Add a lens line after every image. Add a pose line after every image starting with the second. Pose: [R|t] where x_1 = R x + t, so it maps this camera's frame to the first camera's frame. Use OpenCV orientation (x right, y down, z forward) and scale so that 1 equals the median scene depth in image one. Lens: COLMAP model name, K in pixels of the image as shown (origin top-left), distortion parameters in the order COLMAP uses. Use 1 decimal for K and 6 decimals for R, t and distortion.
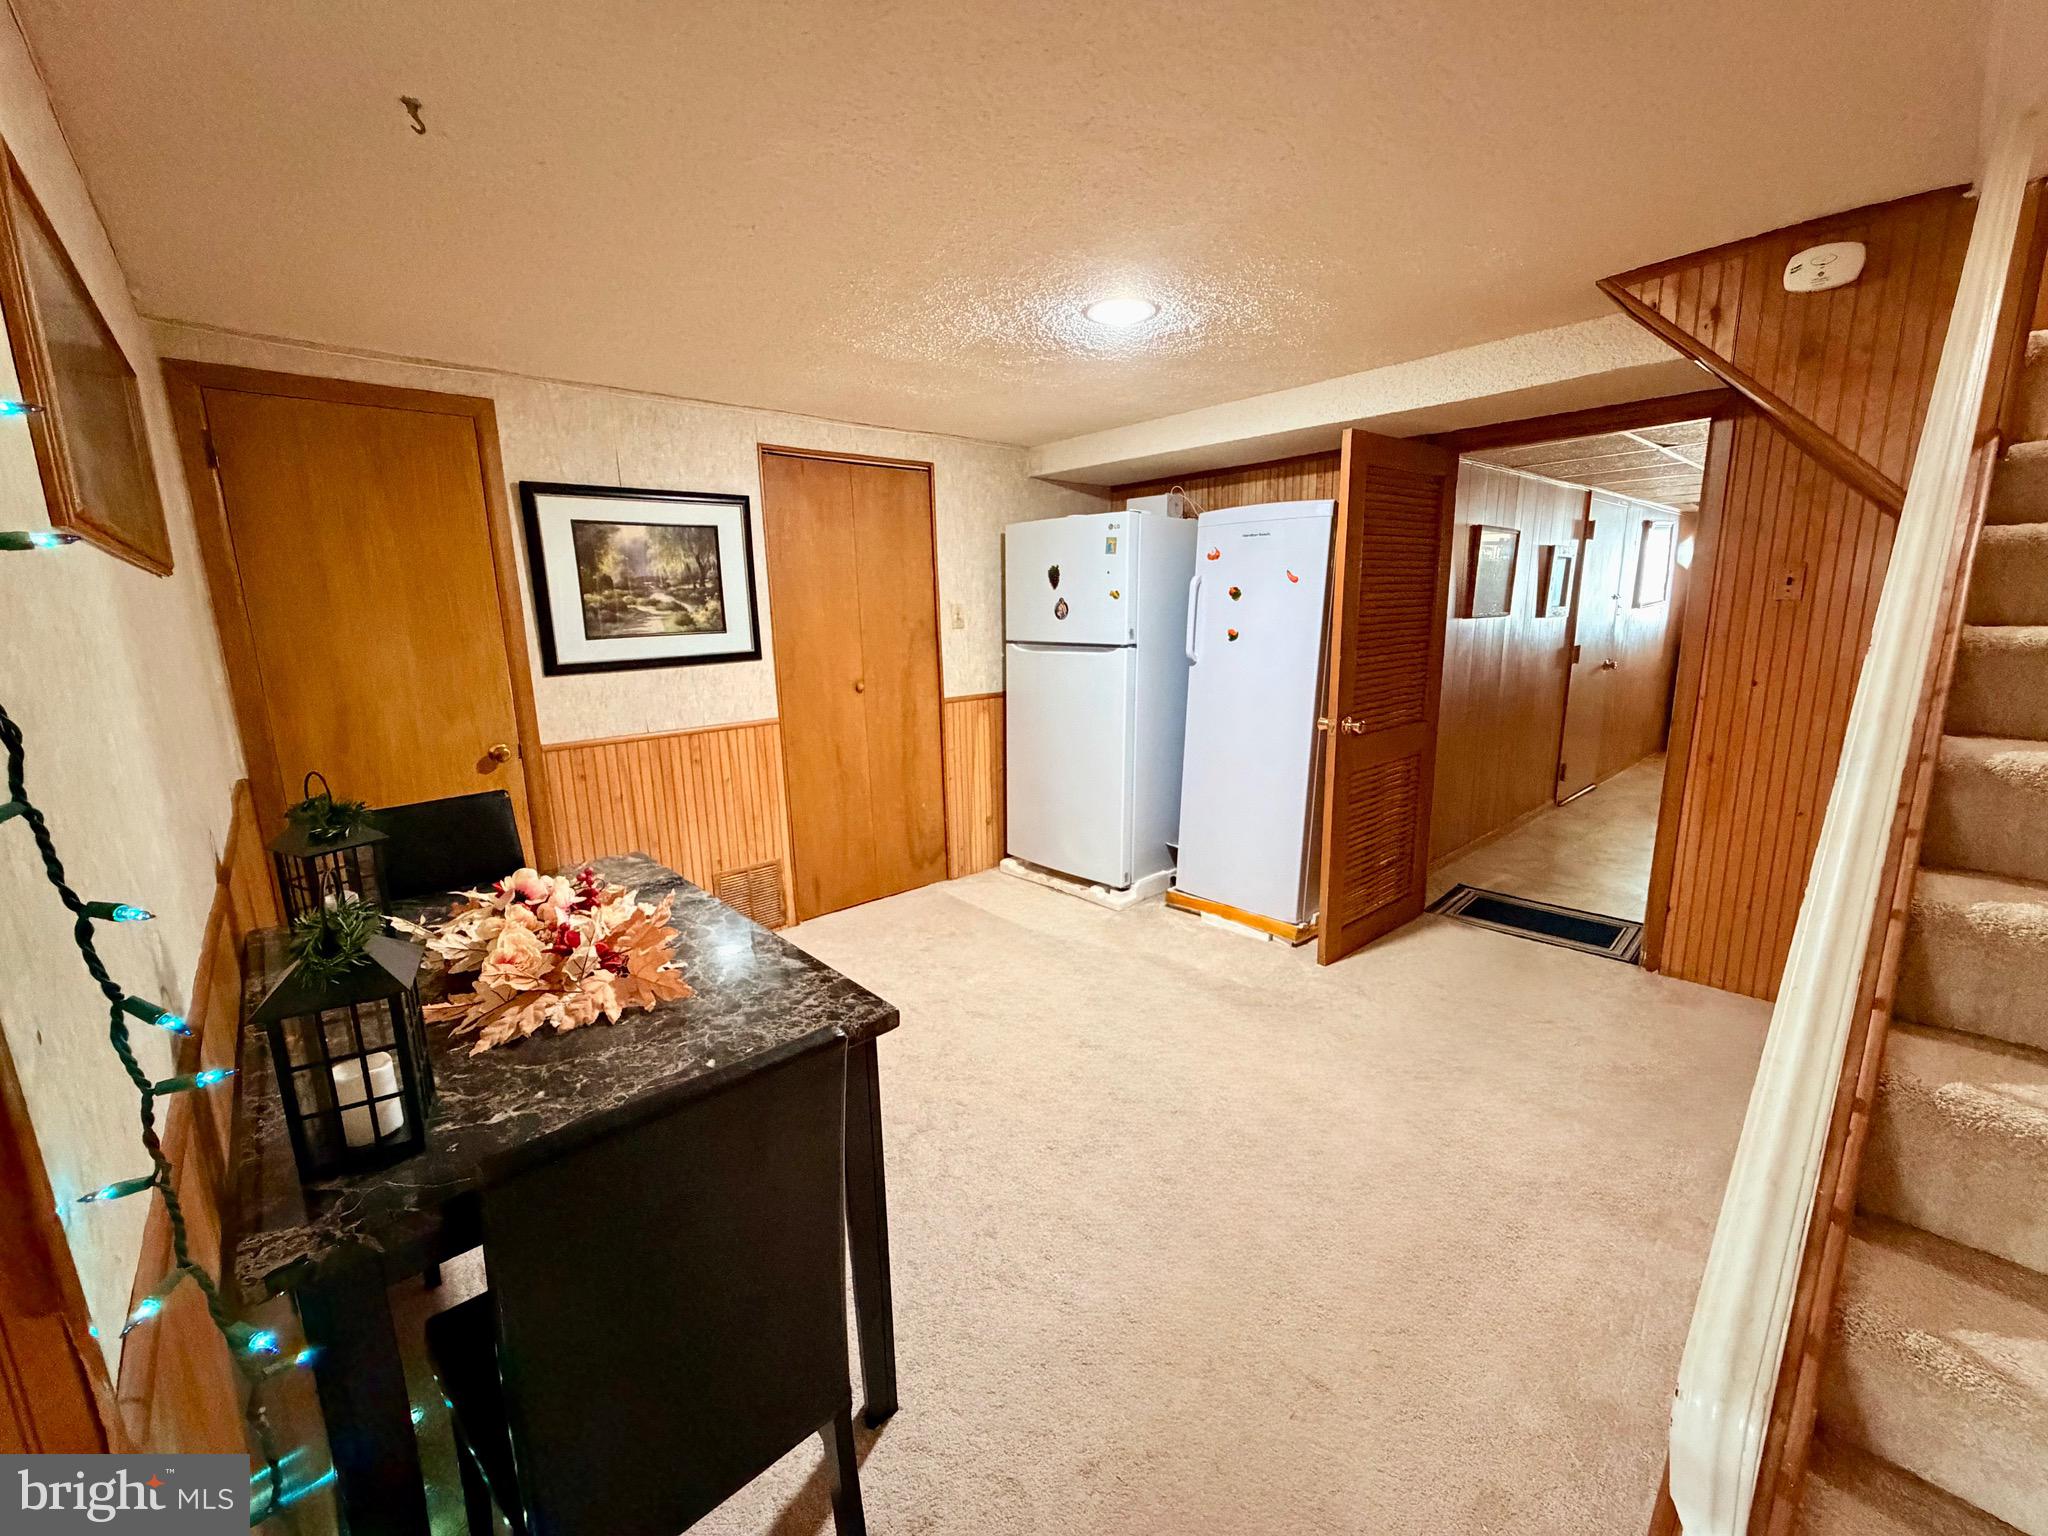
lens RADIAL K [[813.3, 0, 1028.8], [0, 813.3, 768.6], [0, 0, 1]] dist [0.003089, 0.000099]
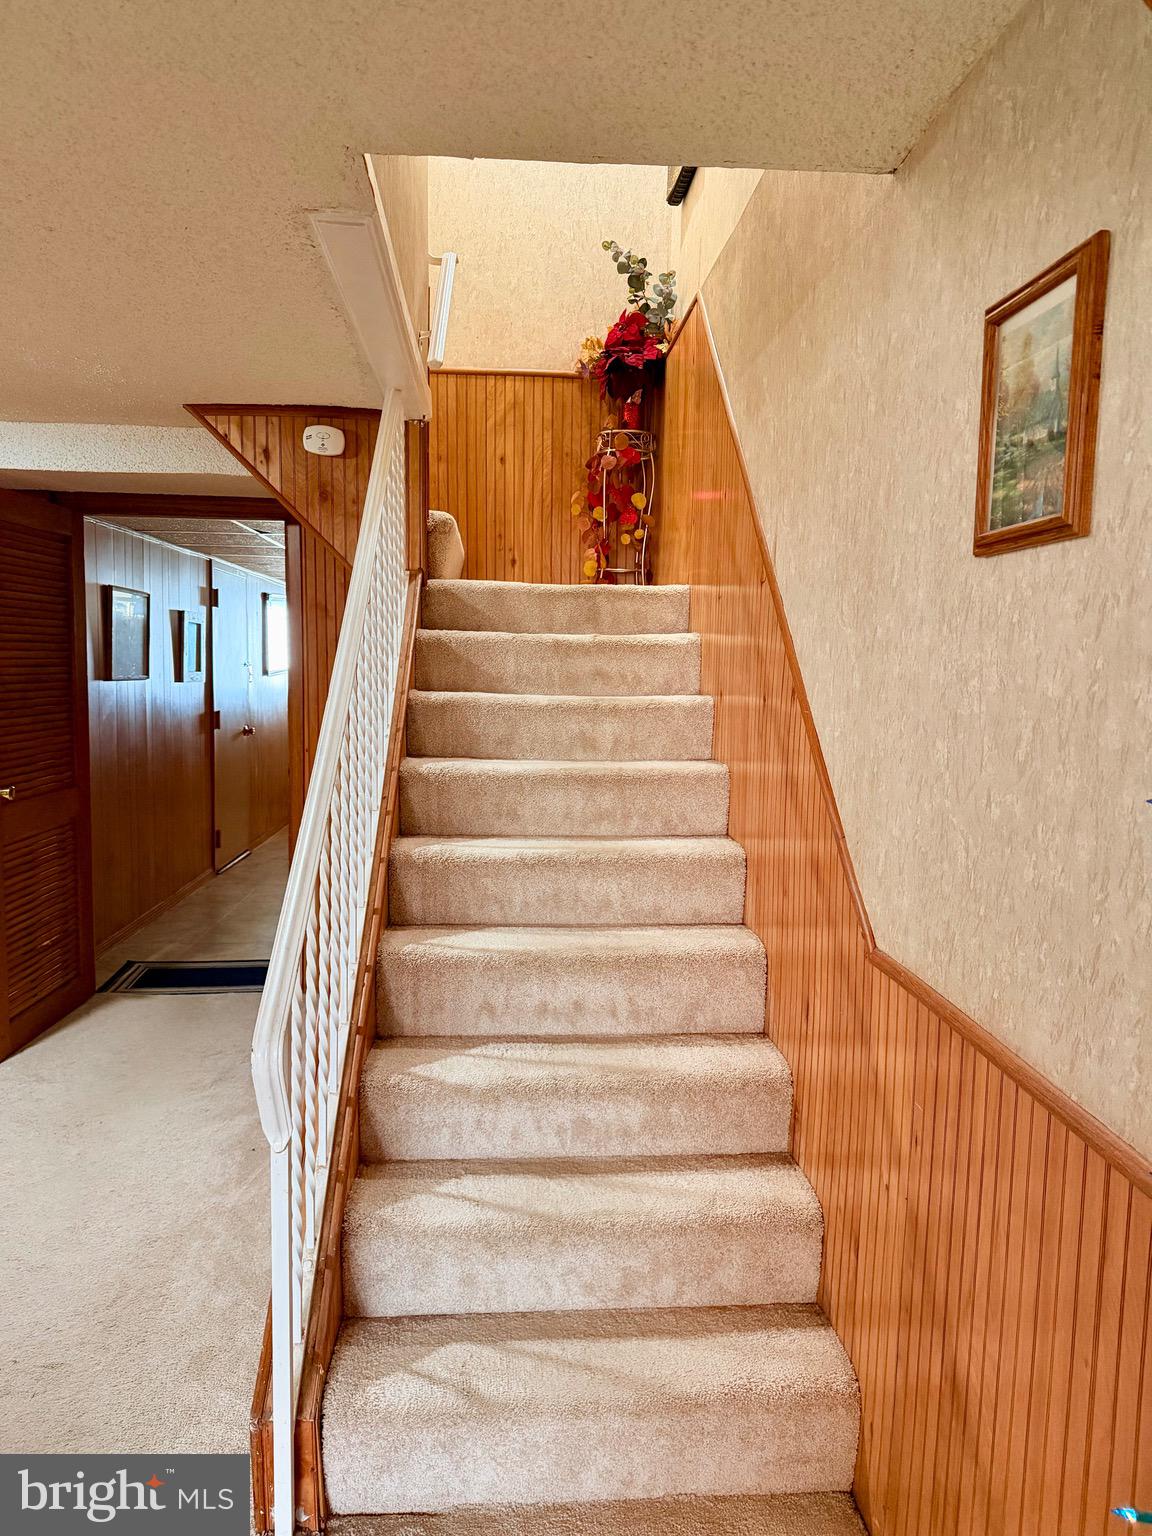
lens RADIAL K [[1091.2, 0, 583.4], [0, 1091.2, 777.1], [0, 0, 1]] dist [0.009461, -0.019593]
pose [[0.622343, -0.045206, 0.781438, -0.132952], [0.120437, 0.991973, -0.038532, 0.049119], [-0.773424, 0.118095, 0.622792, -0.238615]]
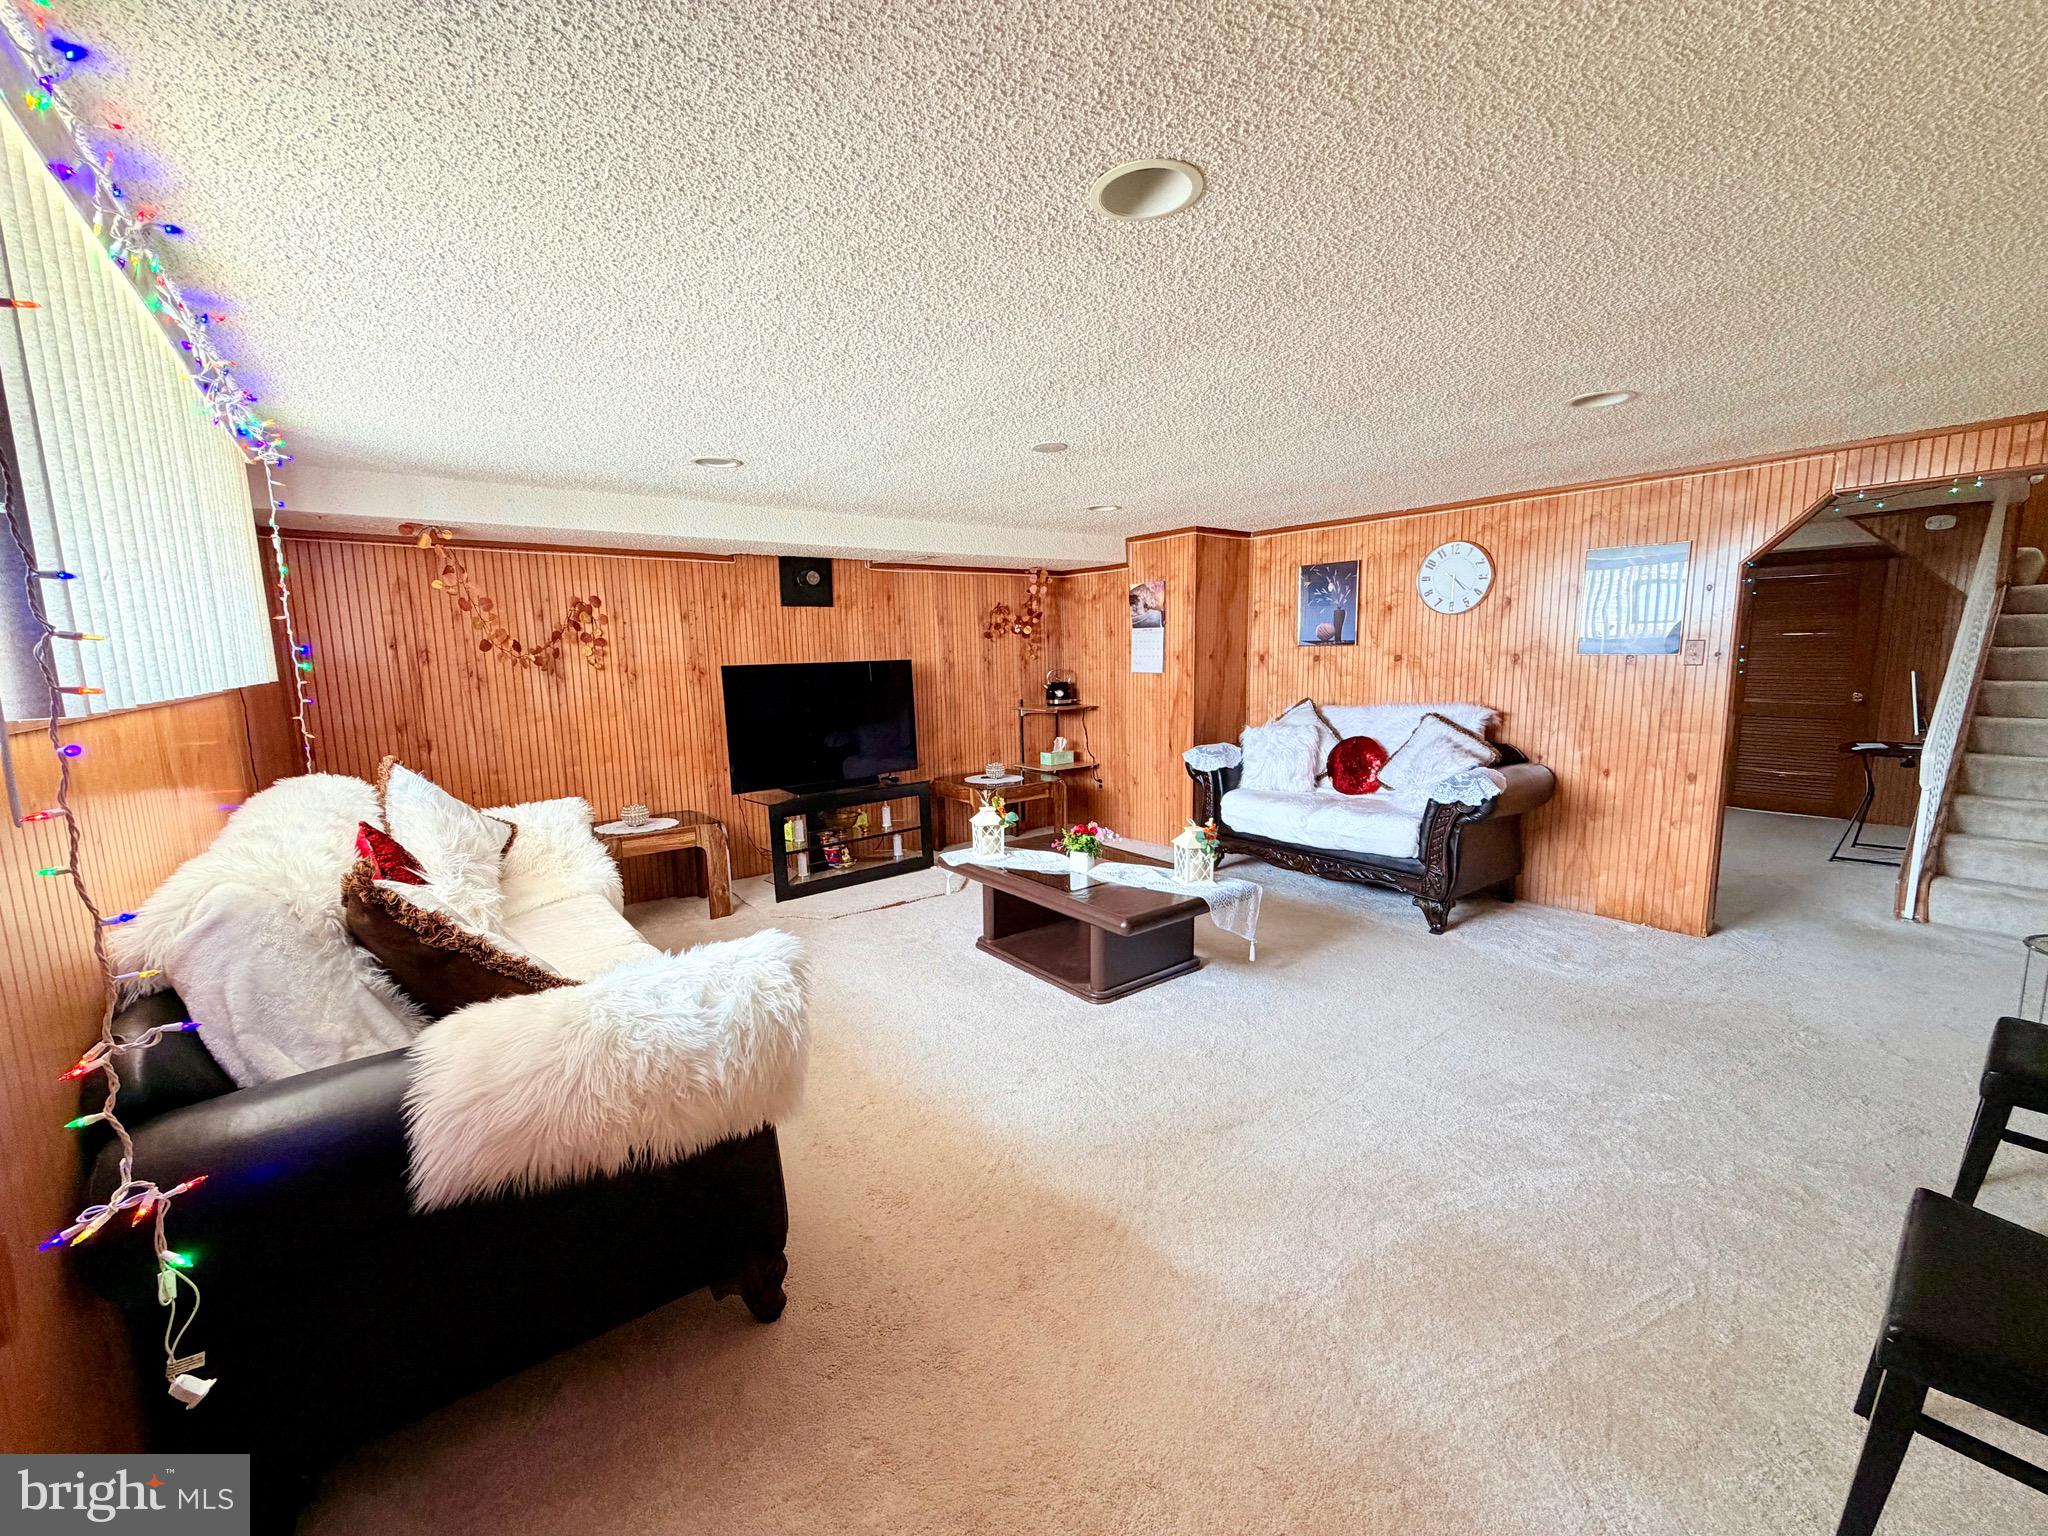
lens RADIAL K [[813.3, 0, 1000.9], [0, 813.3, 749.6], [0, 0, 1]] dist [0.003089, 0.000099]
pose [[0.995298, 0.015730, -0.095574, -1.041004], [-0.020612, 0.998521, -0.050315, 0.201375], [0.094641, 0.052048, 0.994150, -1.091399]]
